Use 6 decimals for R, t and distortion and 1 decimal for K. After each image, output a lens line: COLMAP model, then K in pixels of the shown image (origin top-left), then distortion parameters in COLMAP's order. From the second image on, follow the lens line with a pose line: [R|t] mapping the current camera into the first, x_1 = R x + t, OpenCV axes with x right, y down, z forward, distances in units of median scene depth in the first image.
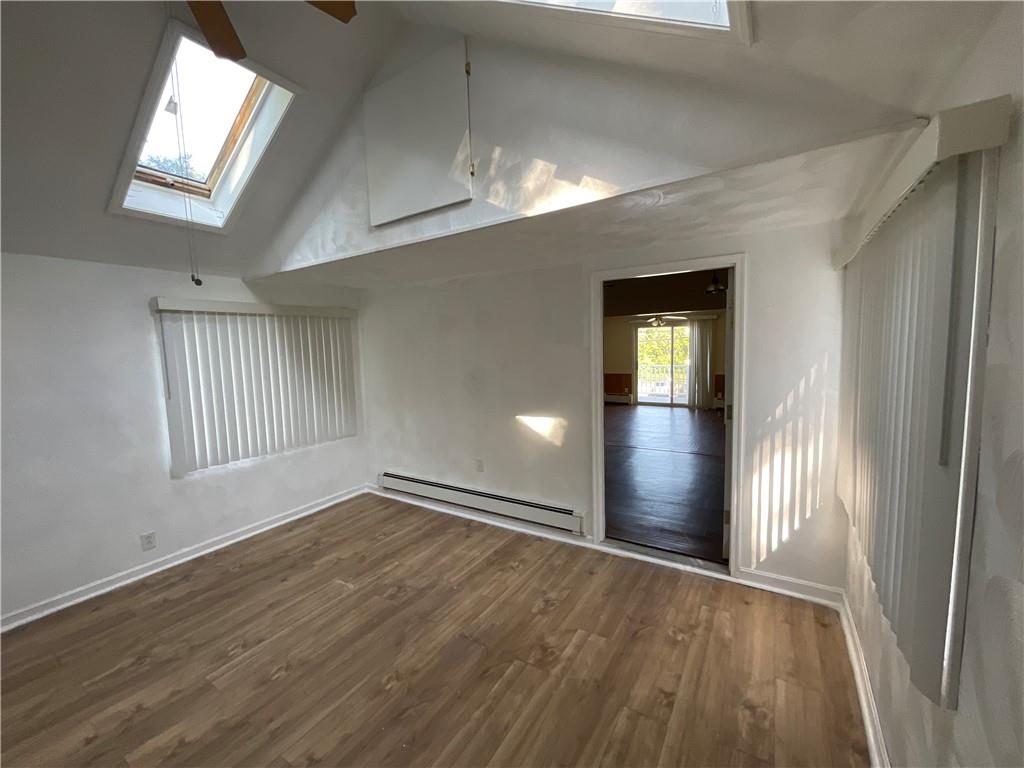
lens RADIAL K [[416.1, 0, 514.9], [0, 416.1, 380.4], [0, 0, 1]] dist [-0.004502, 0.003644]
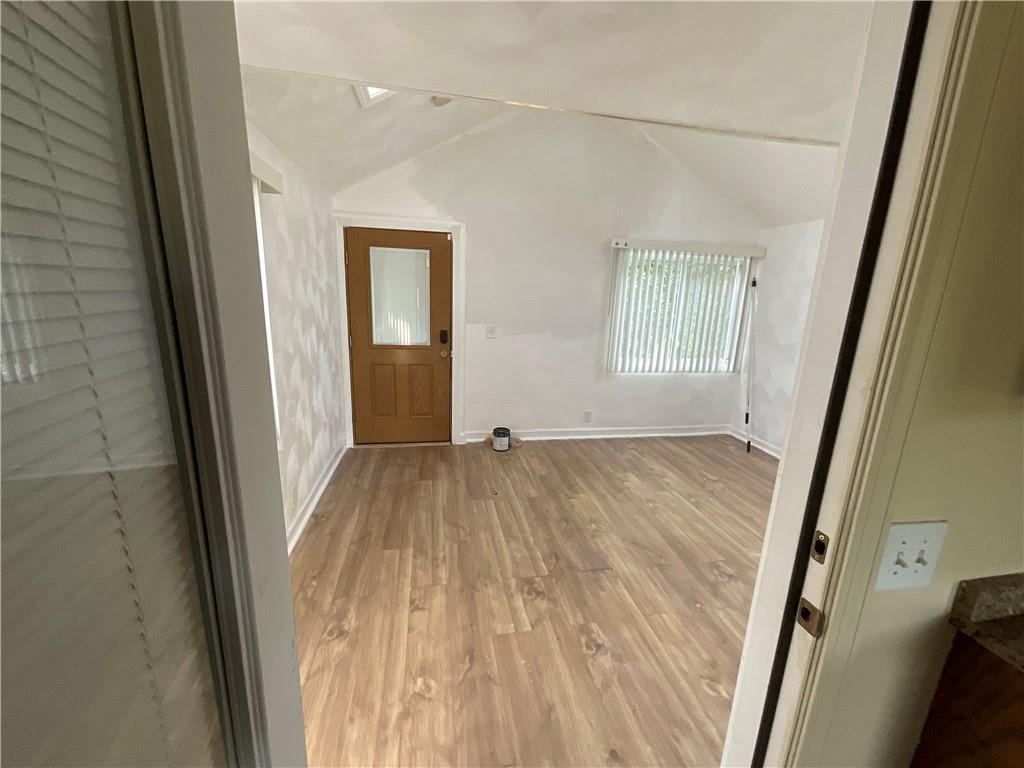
lens RADIAL K [[416.1, 0, 515.4], [0, 416.1, 387.8], [0, 0, 1]] dist [-0.004502, 0.003644]
pose [[-0.727151, 0.159529, -0.667684, 0.546742], [-0.070805, 0.950006, 0.304096, -0.088355], [0.682816, 0.268399, -0.679503, 1.185705]]
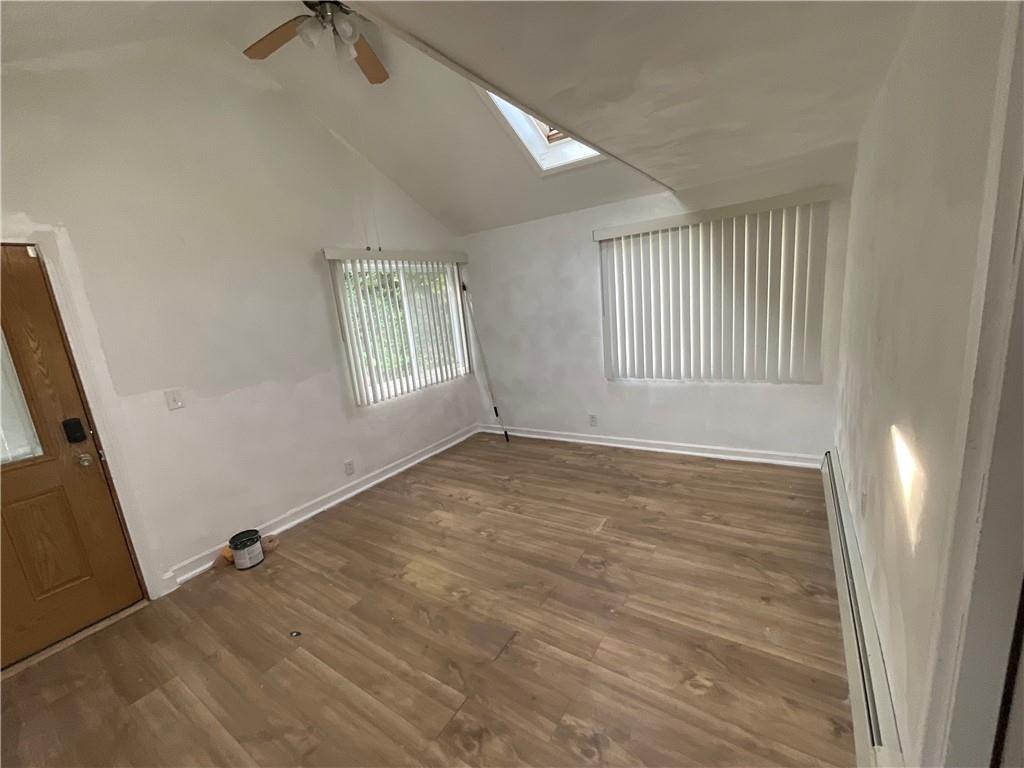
lens RADIAL K [[416.1, 0, 511.1], [0, 416.1, 386.5], [0, 0, 1]] dist [-0.004502, 0.003644]
pose [[-0.023223, 0.237842, -0.971026, 0.472175], [0.019129, 0.971216, 0.237431, -0.056455], [0.999547, -0.013061, -0.027105, 0.851875]]
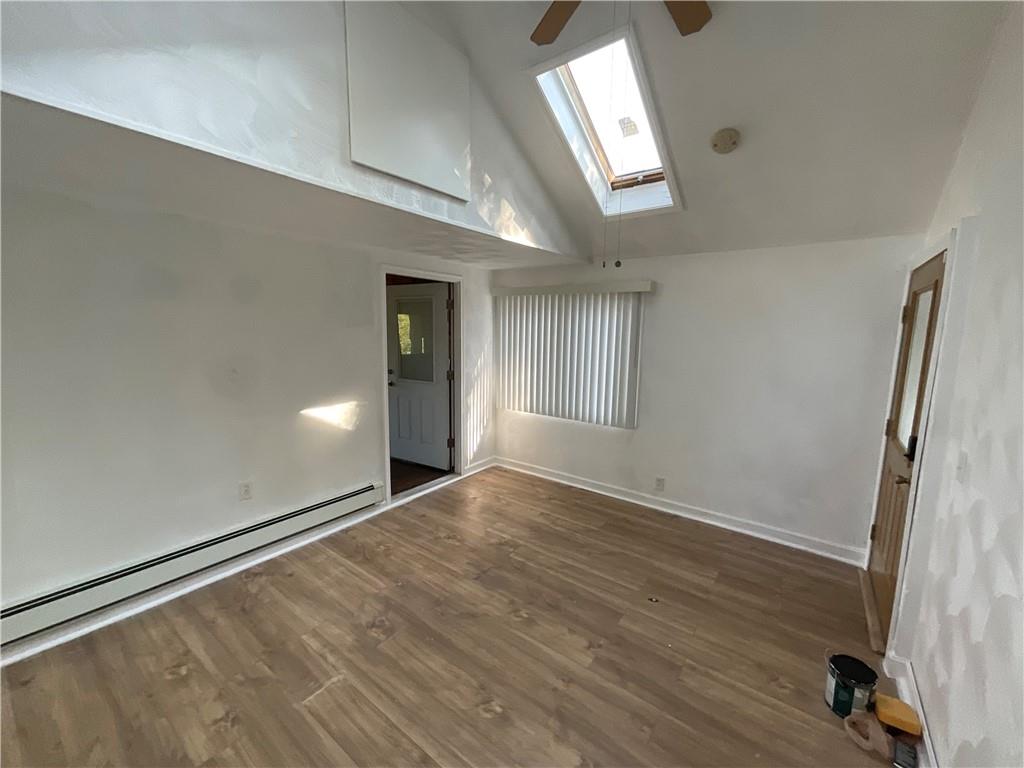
lens RADIAL K [[416.1, 0, 509.5], [0, 416.1, 381.5], [0, 0, 1]] dist [-0.004502, 0.003644]
pose [[0.076010, -0.098741, 0.992206, -1.024549], [0.059957, 0.993737, 0.094300, -0.035586], [-0.995303, 0.052322, 0.081454, 0.651722]]
